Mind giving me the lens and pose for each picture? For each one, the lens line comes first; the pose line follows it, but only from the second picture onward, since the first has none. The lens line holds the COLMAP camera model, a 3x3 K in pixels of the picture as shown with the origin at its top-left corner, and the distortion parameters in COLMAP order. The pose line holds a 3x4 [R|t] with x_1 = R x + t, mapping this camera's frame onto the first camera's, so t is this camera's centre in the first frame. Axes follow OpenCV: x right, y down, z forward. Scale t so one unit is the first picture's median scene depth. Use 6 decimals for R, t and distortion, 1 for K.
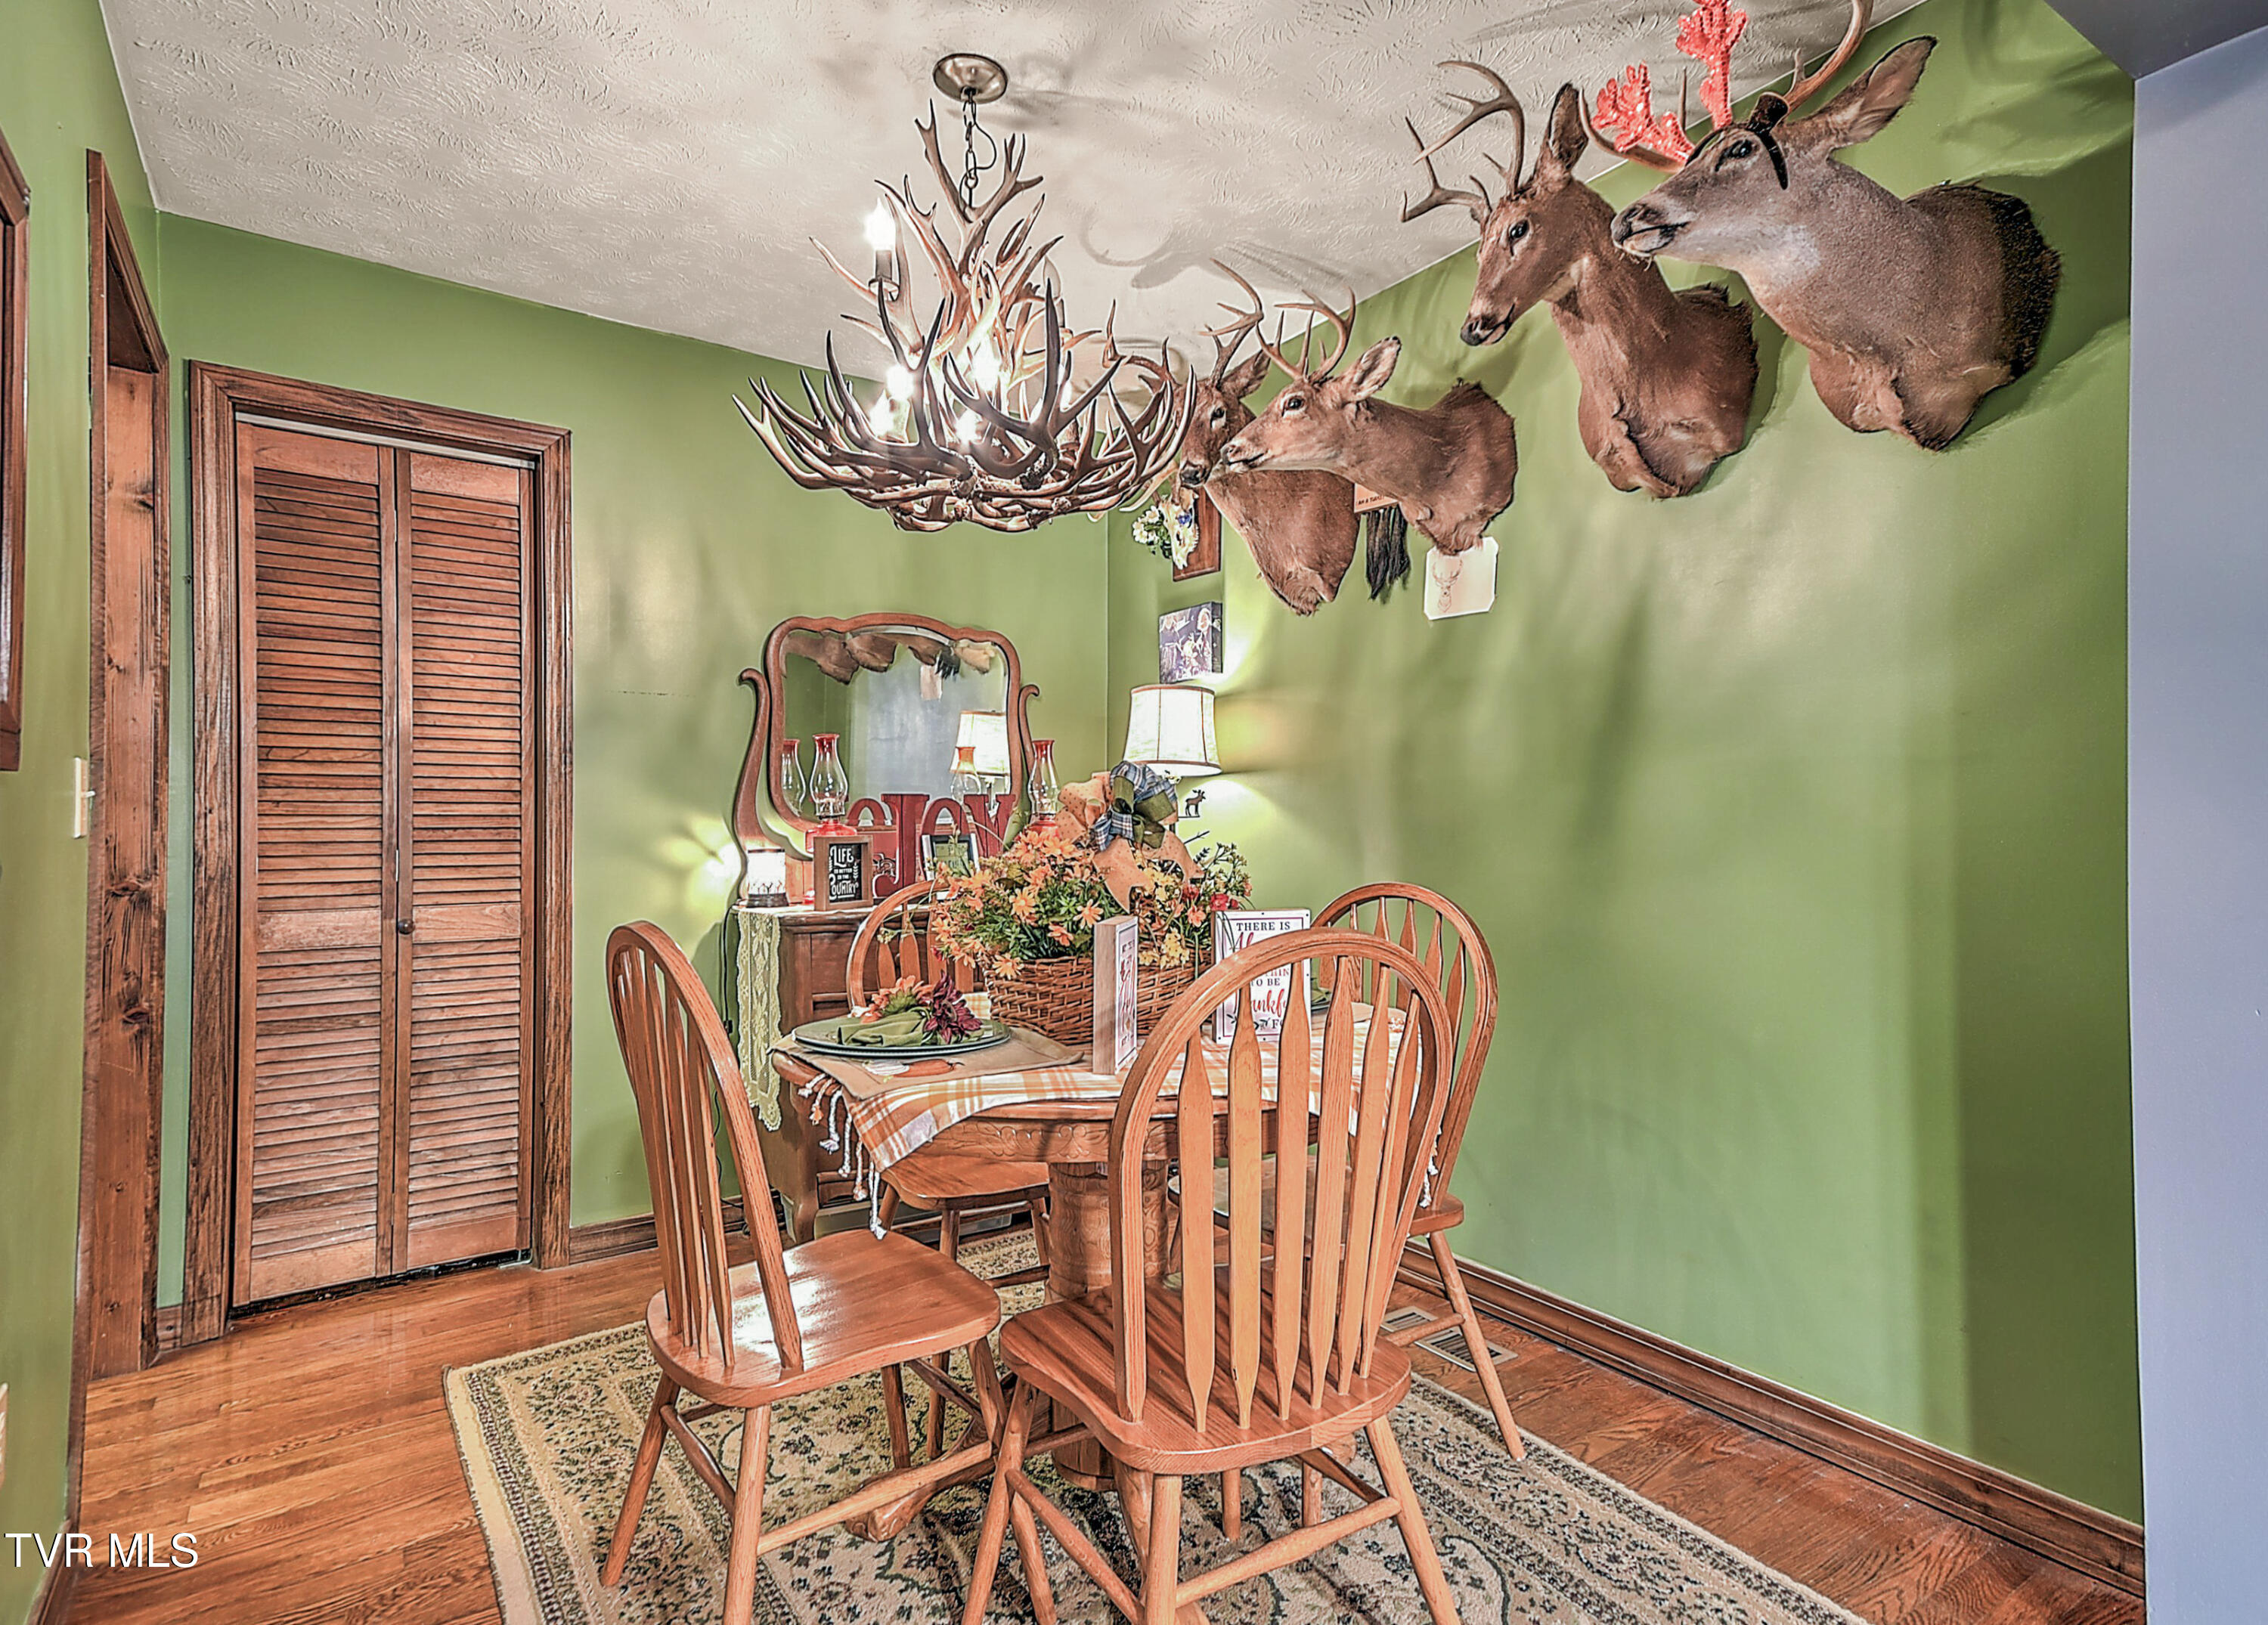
lens RADIAL K [[1166.8, 0, 1134.5], [0, 1166.8, 809.9], [0, 0, 1]] dist [0.024983, 0.001959]
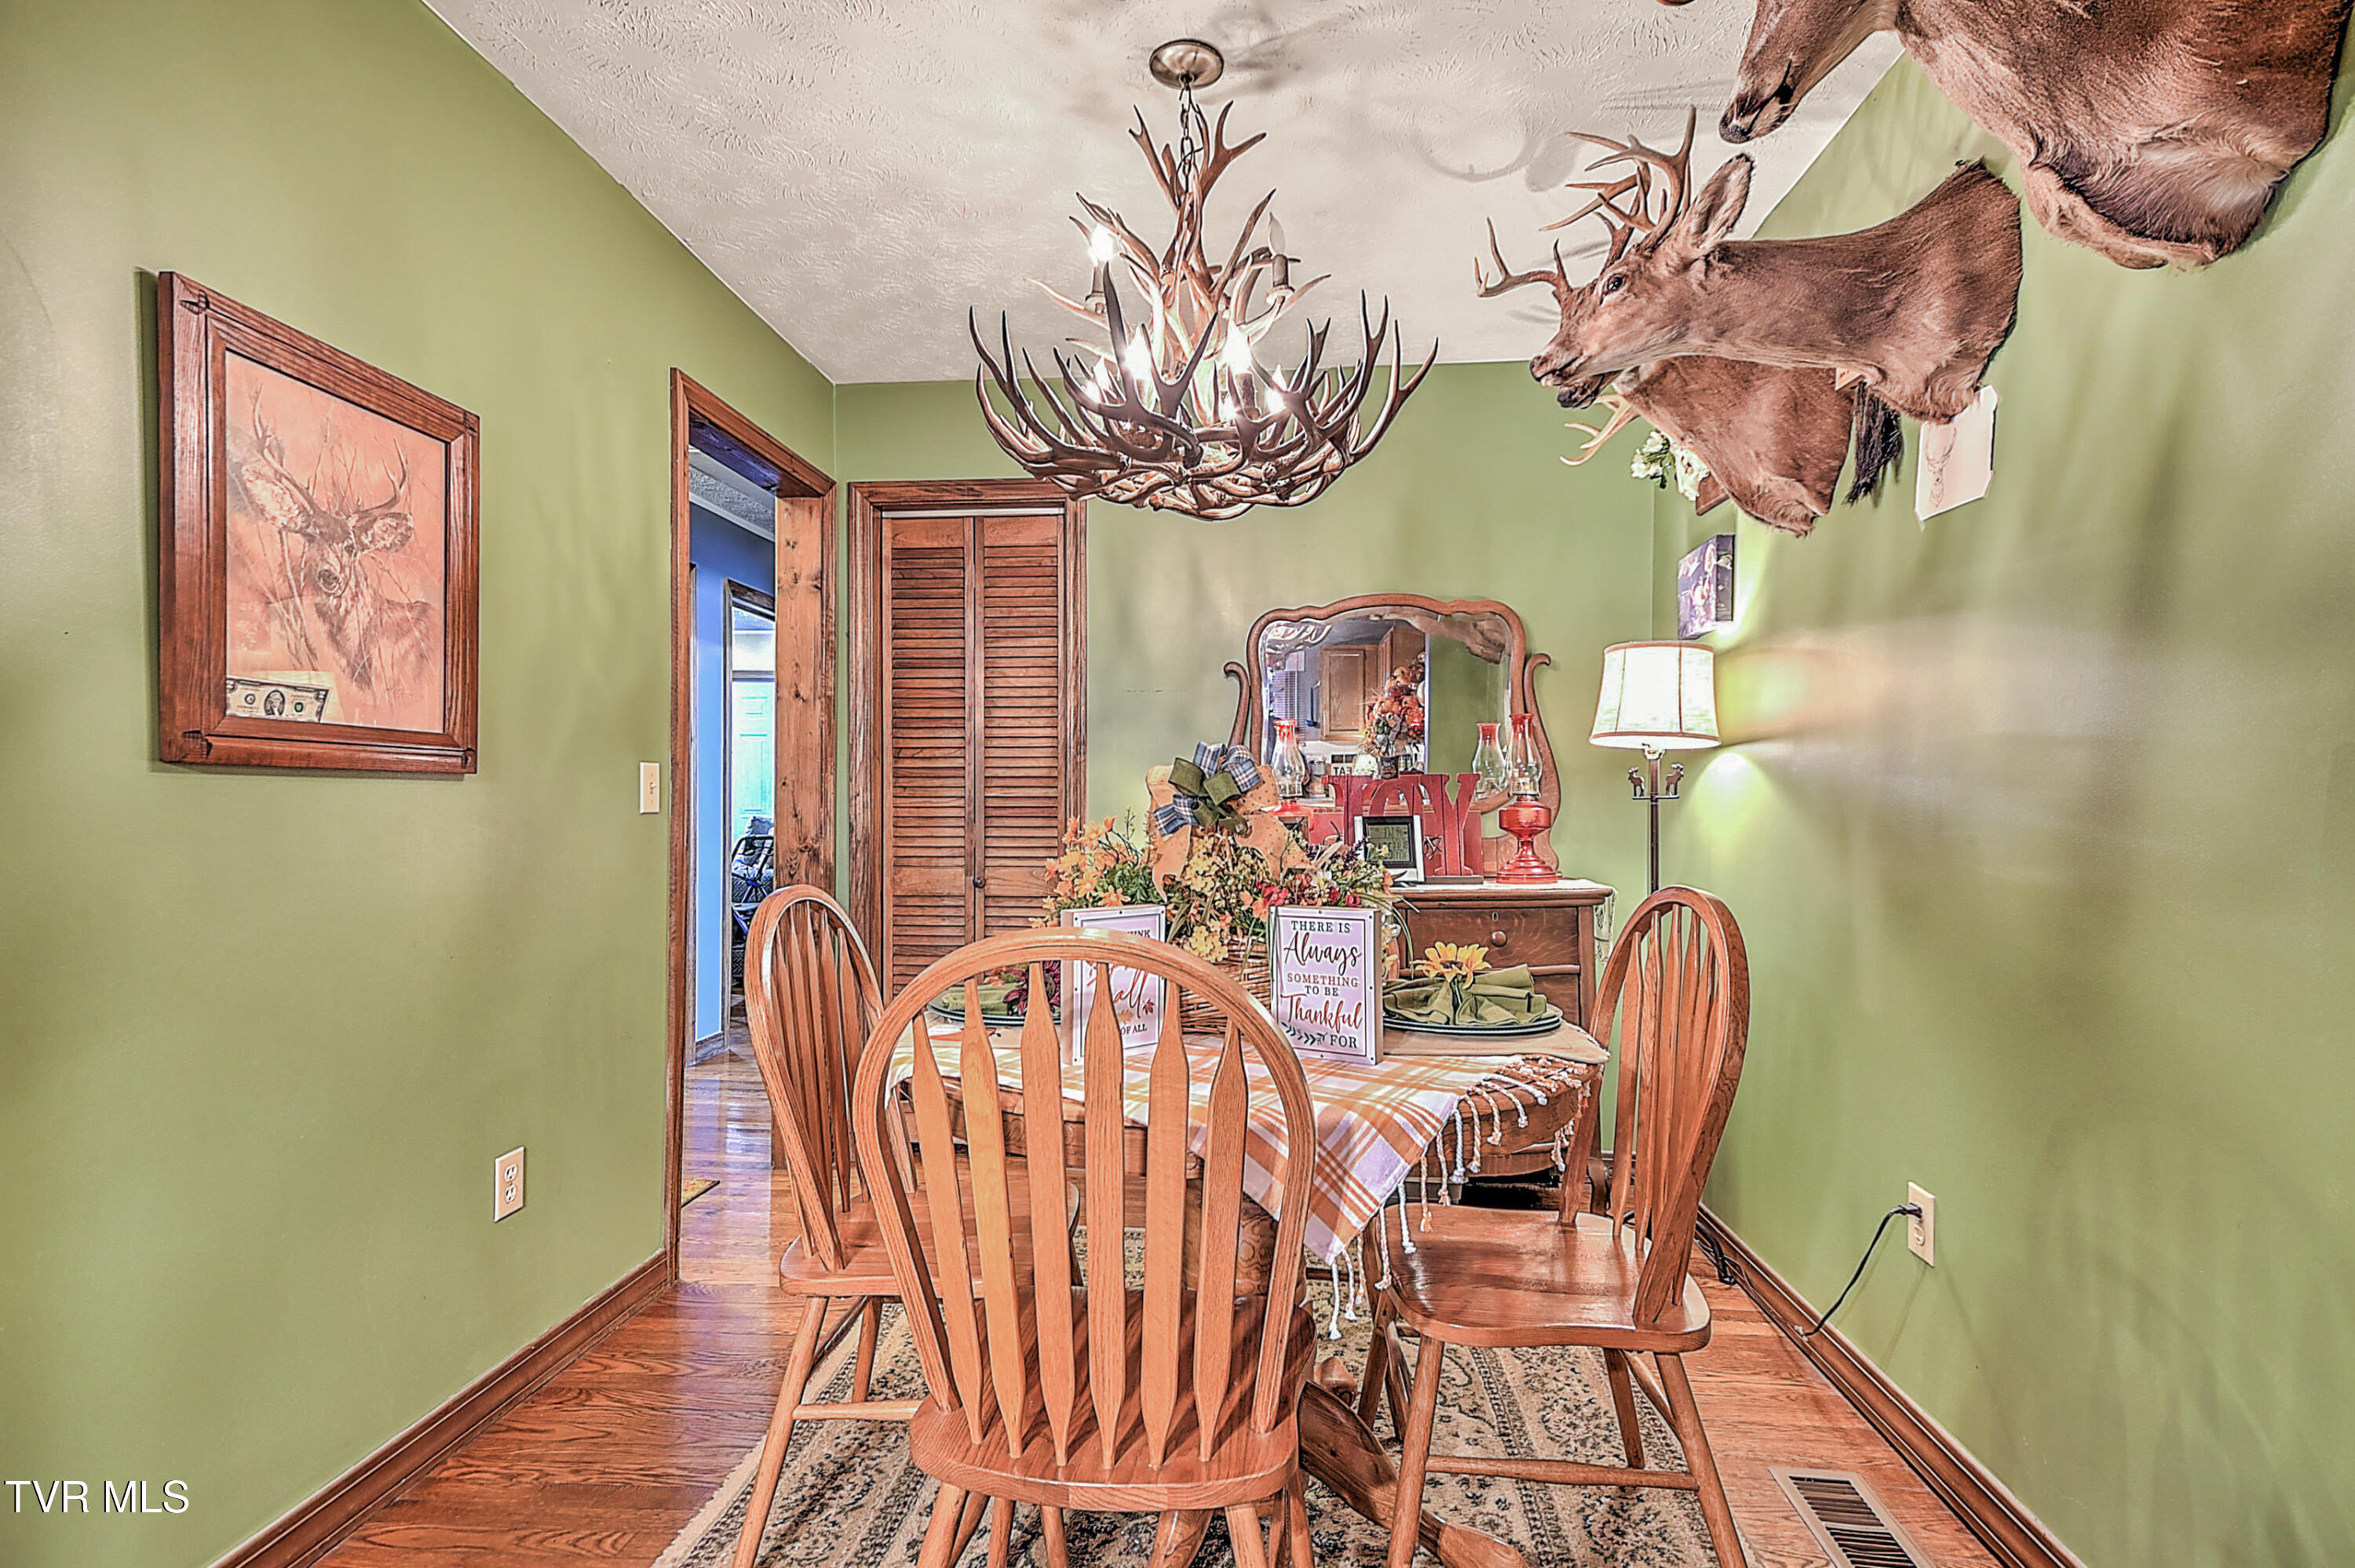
lens RADIAL K [[1139.6, 0, 1183.9], [0, 1139.6, 801.2], [0, 0, 1]] dist [0.031617, -0.000790]
pose [[0.765026, 0.002944, -0.643993, 0.381389], [0.003793, 0.999952, 0.009077, -0.001471], [0.643989, -0.009387, 0.764978, 0.185951]]
